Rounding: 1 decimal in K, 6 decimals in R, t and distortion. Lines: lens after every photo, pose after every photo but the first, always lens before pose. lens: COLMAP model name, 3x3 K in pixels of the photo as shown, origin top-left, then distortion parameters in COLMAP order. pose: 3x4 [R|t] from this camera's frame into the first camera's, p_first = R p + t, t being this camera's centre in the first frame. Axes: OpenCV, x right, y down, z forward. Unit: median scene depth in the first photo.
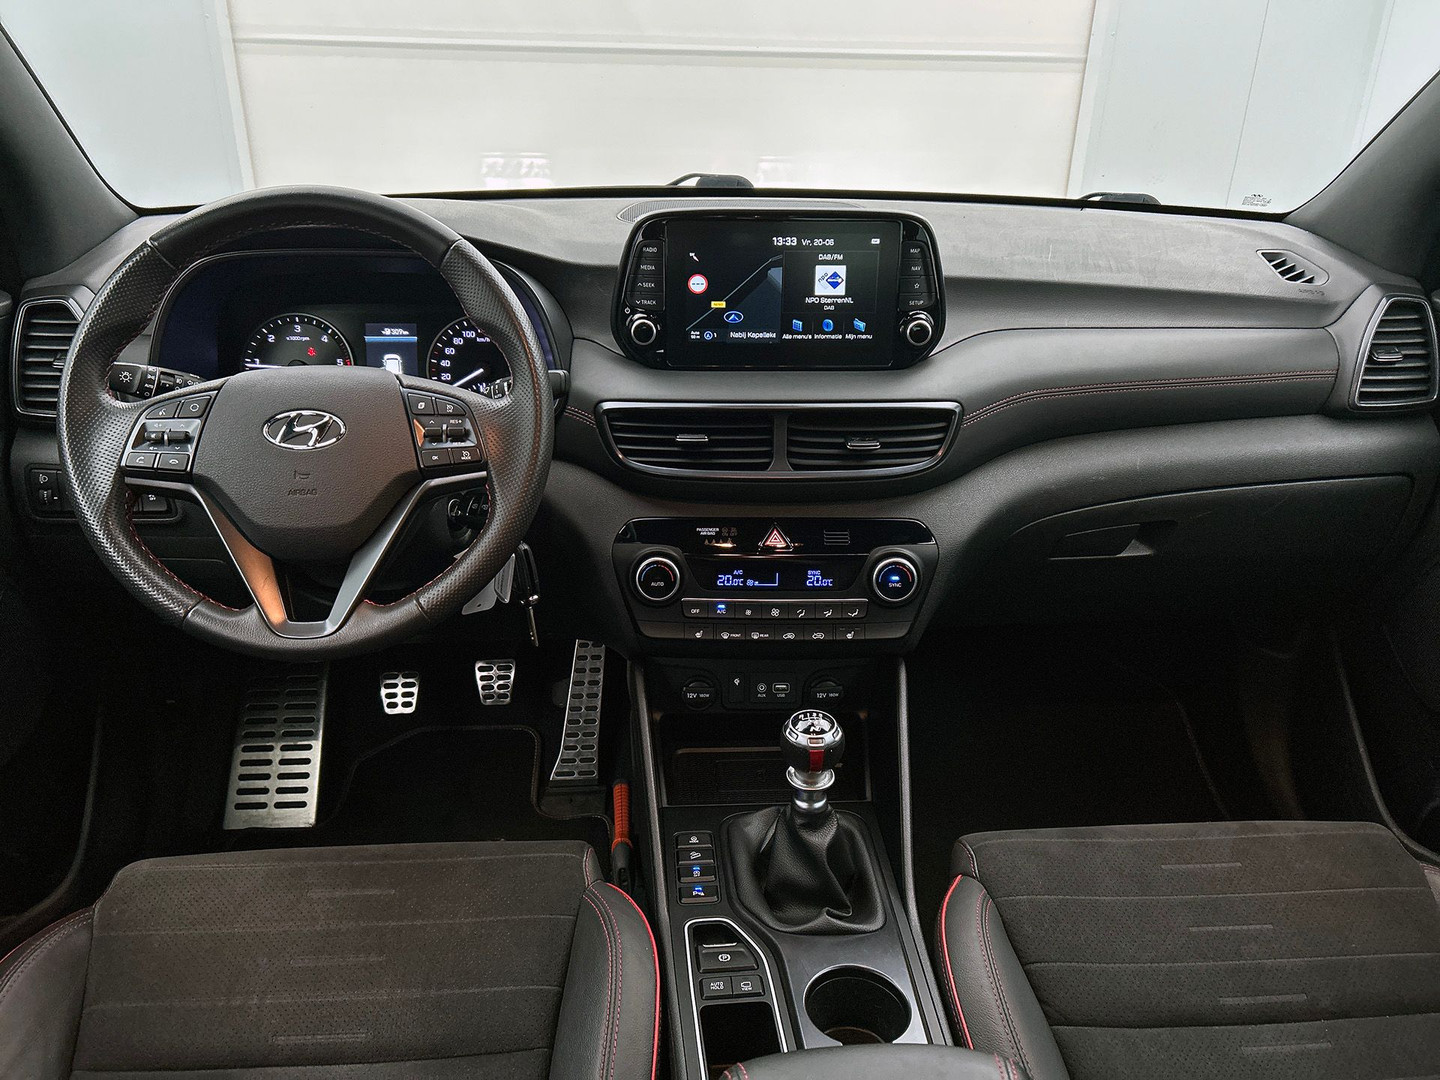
lens RADIAL K [[1068.3, 0, 722.0], [0, 1068.3, 550.4], [0, 0, 1]] dist [-0.005750, -0.021759]
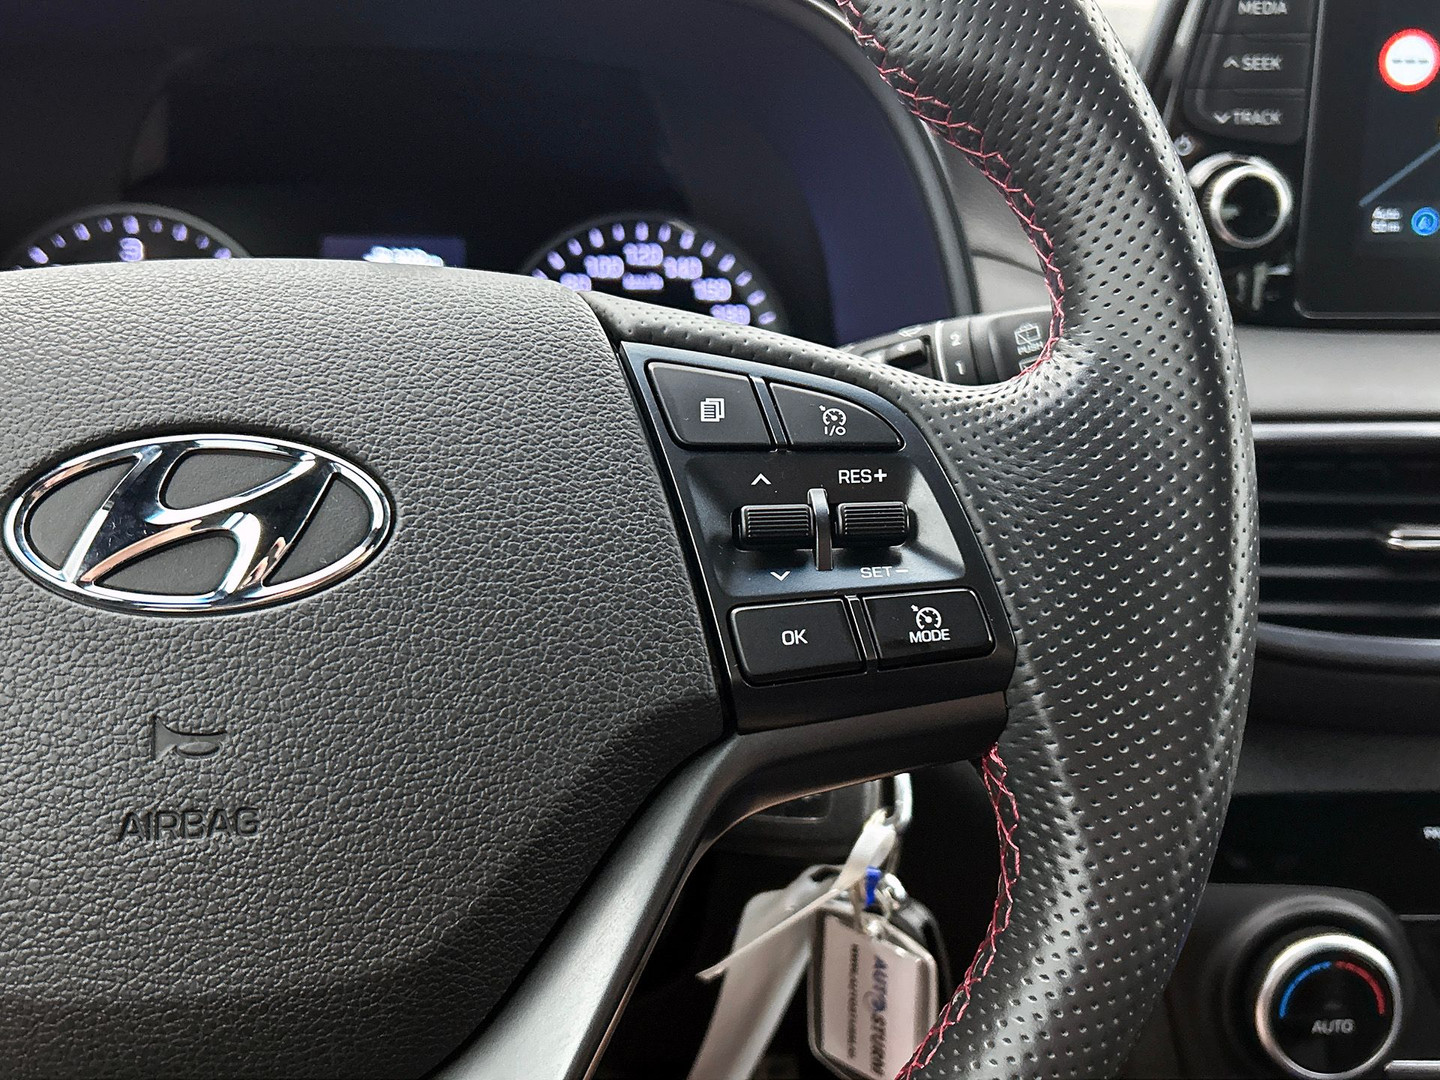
lens RADIAL K [[1476.5, 0, 718.2], [0, 1476.5, 535.1], [0, 0, 1]] dist [-0.002913, 0.000000]
pose [[0.999587, -0.013299, 0.025489, -0.242166], [0.016020, 0.993835, -0.109710, -0.062114], [-0.023873, 0.110073, 0.993637, 0.577164]]
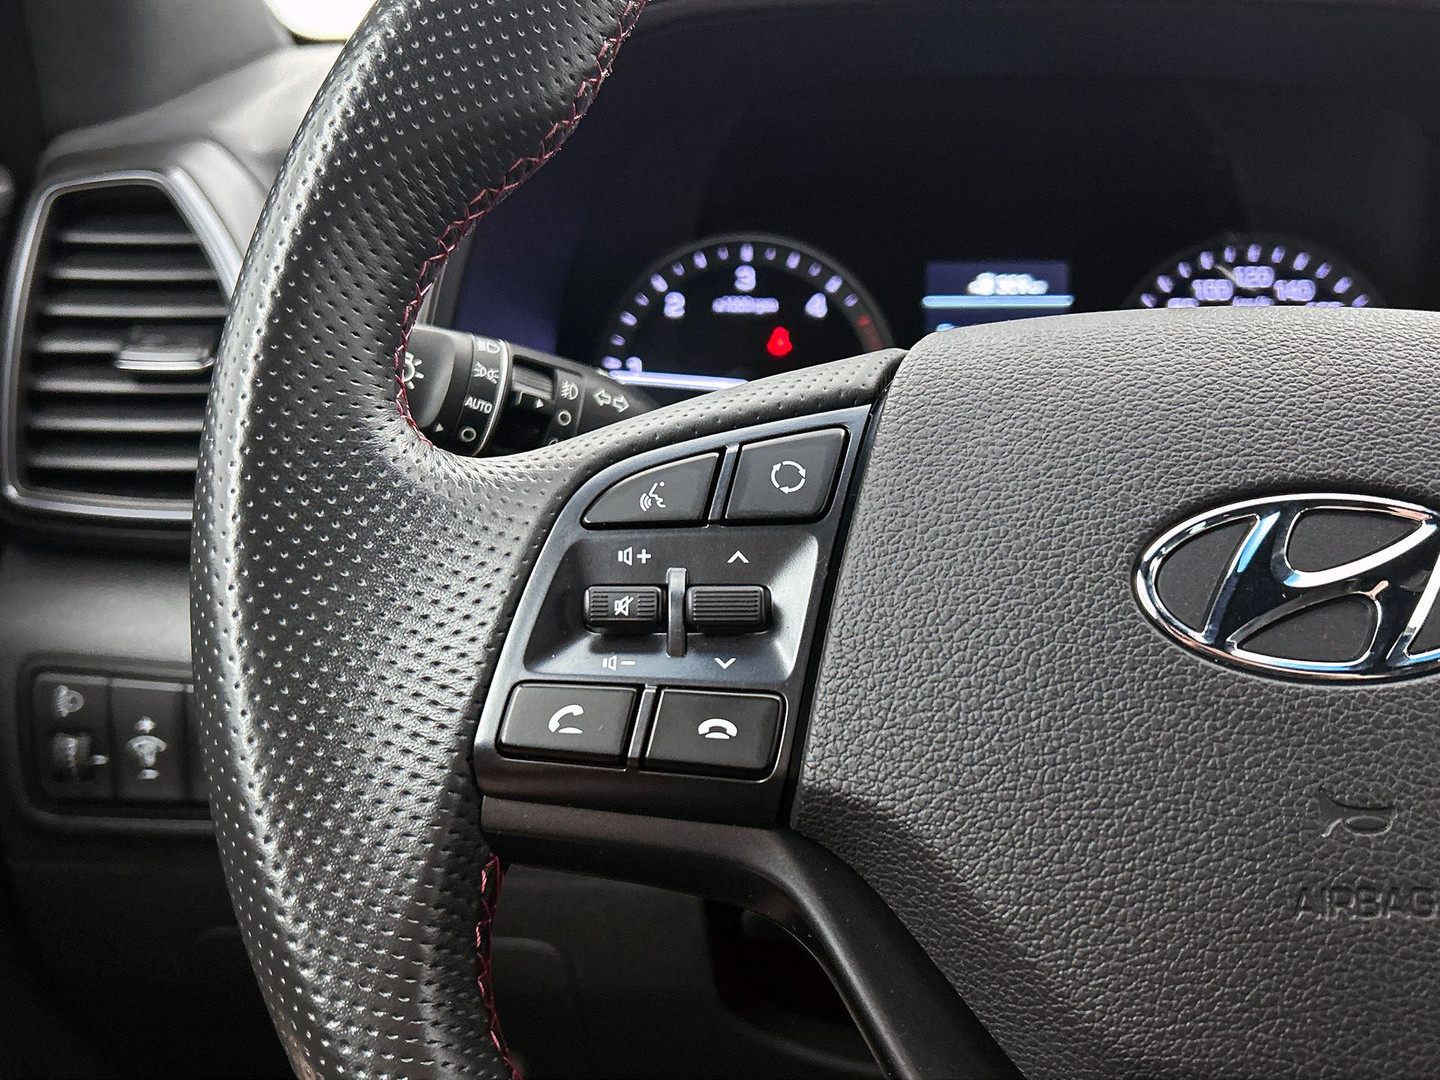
lens RADIAL K [[1476.5, 0, 716.0], [0, 1476.5, 532.8], [0, 0, 1]] dist [-0.002913, 0.000000]
pose [[0.992511, 0.003087, -0.122114, -0.390289], [-0.016983, 0.993458, -0.112925, -0.072442], [0.120967, 0.114153, 0.986071, 0.575656]]
